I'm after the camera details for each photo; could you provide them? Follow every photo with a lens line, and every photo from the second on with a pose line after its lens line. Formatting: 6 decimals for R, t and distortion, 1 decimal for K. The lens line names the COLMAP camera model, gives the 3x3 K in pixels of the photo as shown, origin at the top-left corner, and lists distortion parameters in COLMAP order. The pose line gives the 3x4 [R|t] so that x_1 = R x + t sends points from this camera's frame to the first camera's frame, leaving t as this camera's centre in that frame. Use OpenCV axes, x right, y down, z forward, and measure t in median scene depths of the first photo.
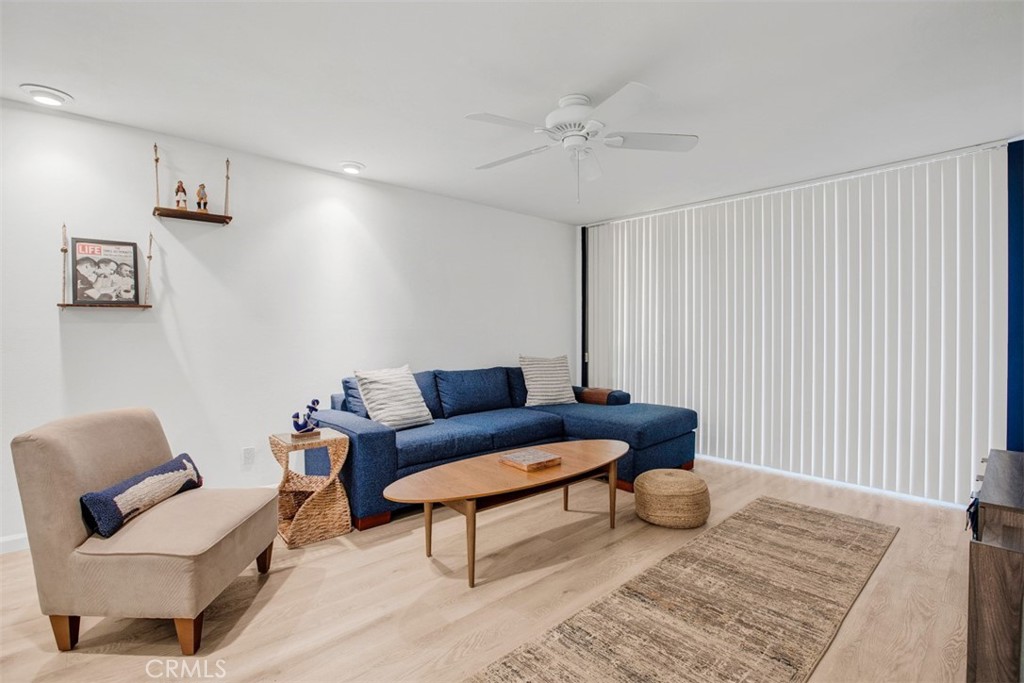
lens RADIAL K [[477.0, 0, 520.4], [0, 477.0, 335.4], [0, 0, 1]] dist [-0.041519, 0.009338]
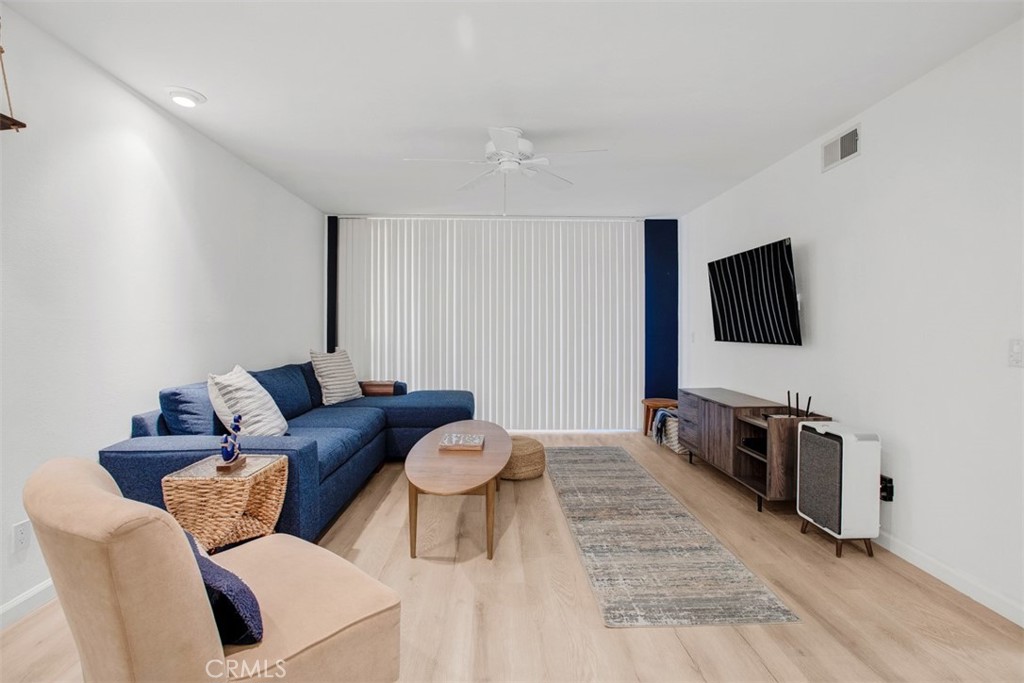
lens RADIAL K [[477.0, 0, 521.9], [0, 477.0, 326.9], [0, 0, 1]] dist [-0.041519, 0.009338]
pose [[0.649804, 0.002862, 0.760097, -0.595017], [0.002583, 0.999979, -0.005974, 0.003138], [-0.760098, 0.005845, 0.649783, 0.157151]]
